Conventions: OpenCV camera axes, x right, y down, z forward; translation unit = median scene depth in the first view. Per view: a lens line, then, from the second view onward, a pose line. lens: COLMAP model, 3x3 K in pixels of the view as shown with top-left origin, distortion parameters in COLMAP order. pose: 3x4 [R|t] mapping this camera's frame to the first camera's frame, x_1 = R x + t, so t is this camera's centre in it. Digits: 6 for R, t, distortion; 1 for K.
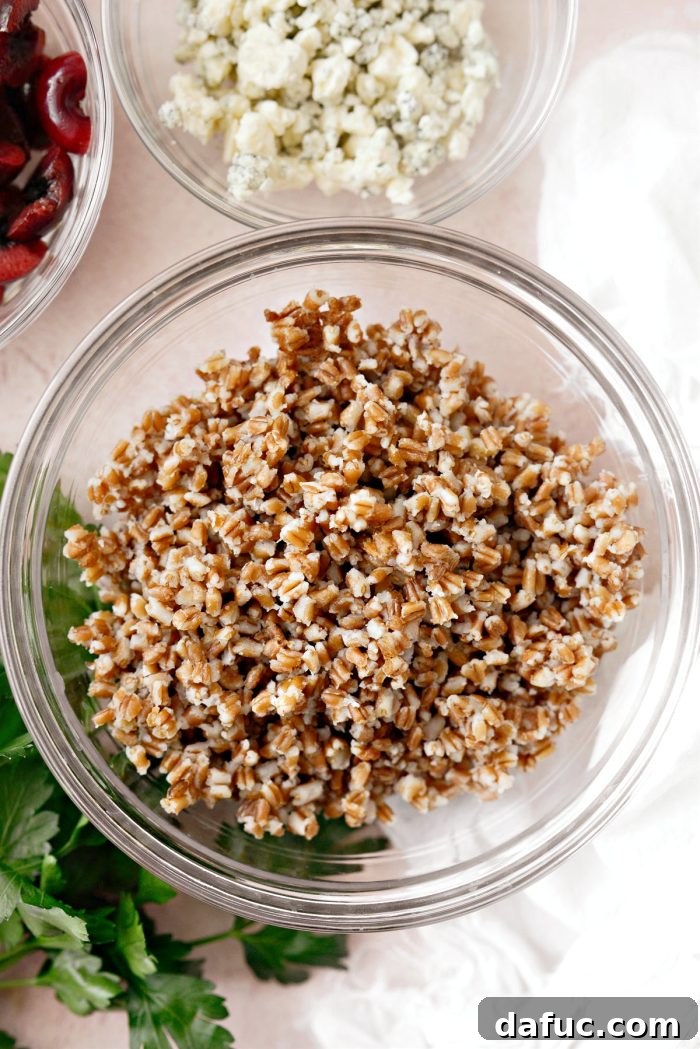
lens RADIAL K [[1745.5, 0, 350.0], [0, 1745.5, 524.5], [0, 0, 1]] dist [-0.074744, 0.092299]
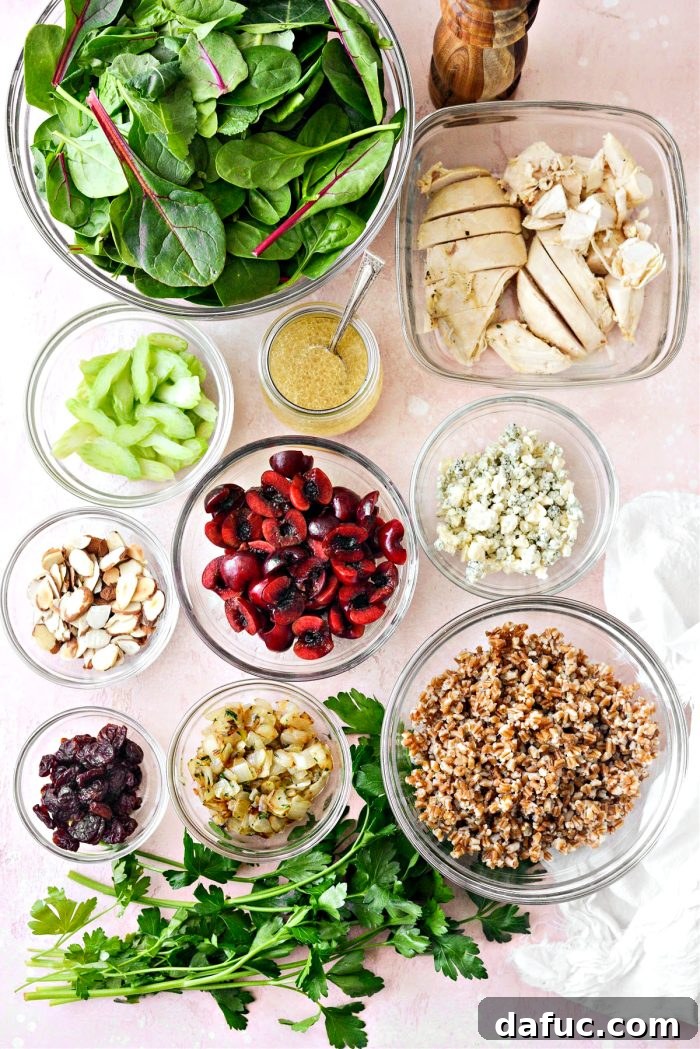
lens RADIAL K [[1745.5, 0, 350.0], [0, 1745.5, 524.5], [0, 0, 1]] dist [-0.074744, 0.092299]
pose [[0.999253, -0.038630, -0.000458, -0.217721], [0.038474, 0.996148, -0.078800, -0.090069], [0.003501, 0.078723, 0.996890, -1.255841]]
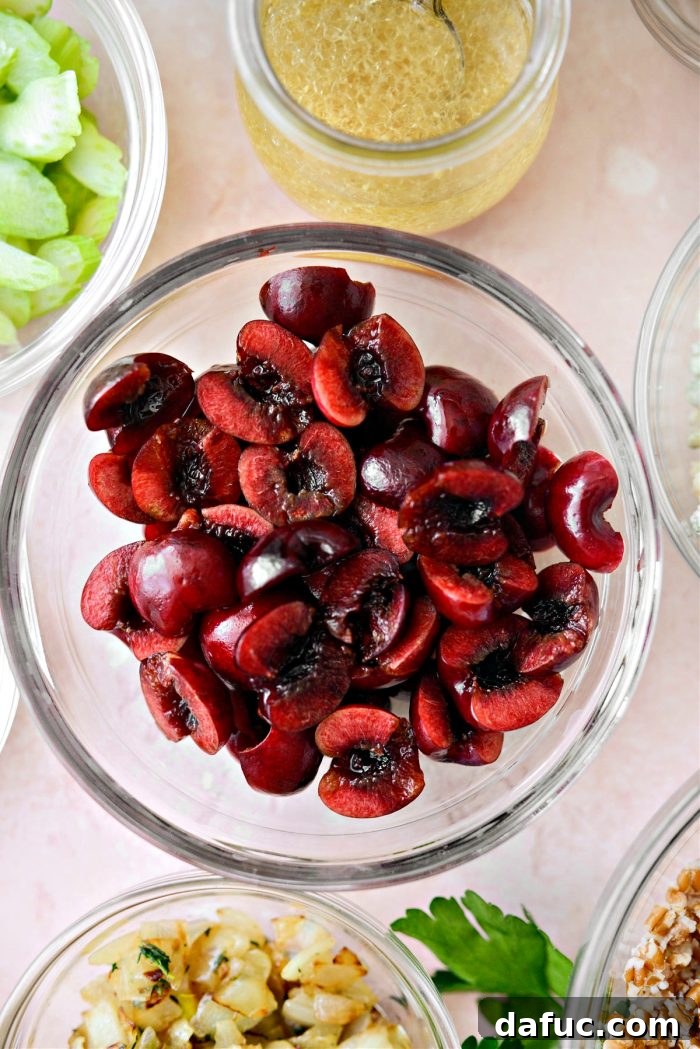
lens RADIAL K [[1745.5, 0, 350.0], [0, 1745.5, 524.5], [0, 0, 1]] dist [-0.074744, 0.092299]
pose [[0.999538, -0.028568, -0.010334, -0.270009], [0.028073, 0.998585, -0.045160, -0.202250], [0.011609, 0.044849, 0.998926, 0.147933]]
